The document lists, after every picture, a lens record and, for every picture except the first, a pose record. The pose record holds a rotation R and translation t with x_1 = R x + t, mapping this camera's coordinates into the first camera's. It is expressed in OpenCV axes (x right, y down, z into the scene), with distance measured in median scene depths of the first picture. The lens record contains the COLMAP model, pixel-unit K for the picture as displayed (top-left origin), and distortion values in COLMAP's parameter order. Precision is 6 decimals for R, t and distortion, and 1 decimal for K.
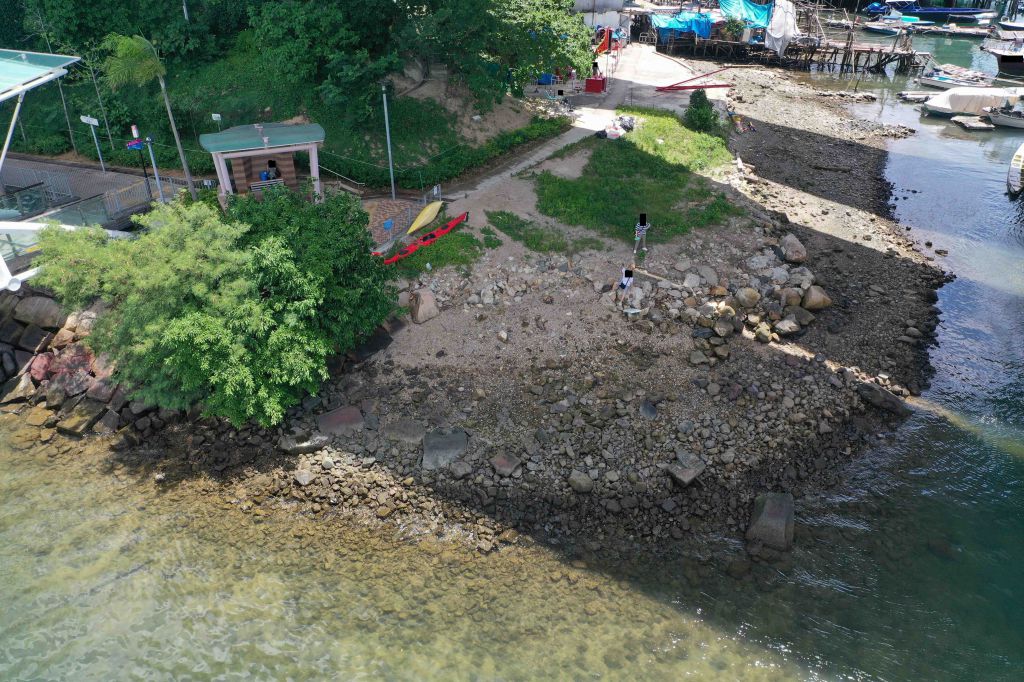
lens RADIAL K [[799.4, 0, 512.0], [0, 799.4, 341.0], [0, 0, 1]] dist [0.004240, 0.002283]
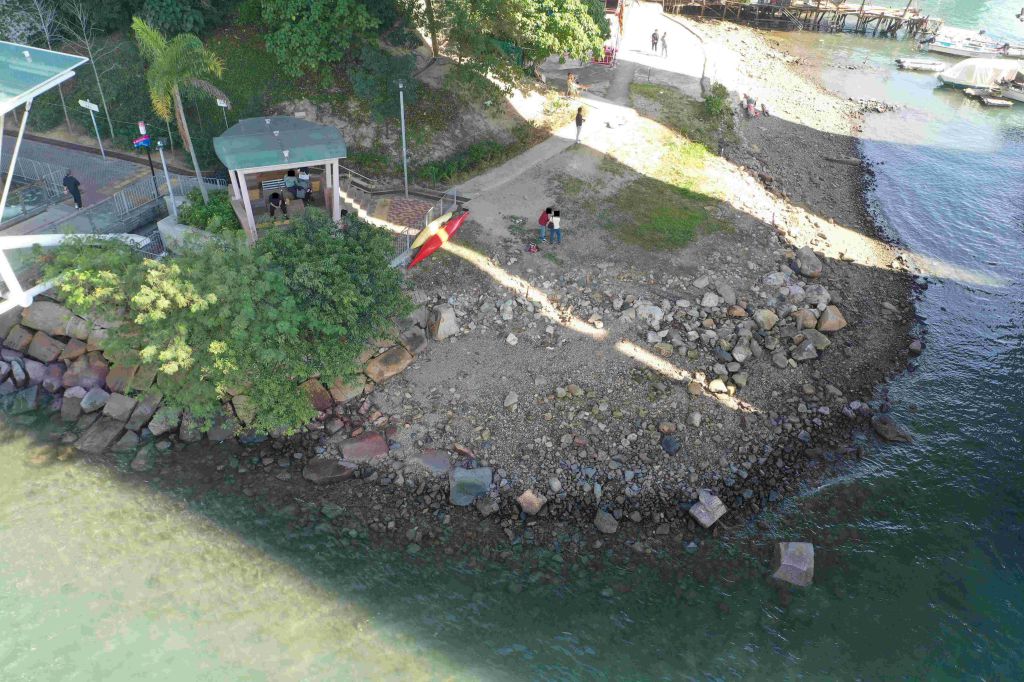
lens RADIAL K [[804.5, 0, 512.0], [0, 804.5, 341.0], [0, 0, 1]] dist [0.007449, -0.001369]
pose [[0.999074, 0.025136, 0.034929, -0.056685], [-0.028312, 0.995204, 0.093638, -0.111532], [-0.032407, -0.094541, 0.994993, 0.002315]]
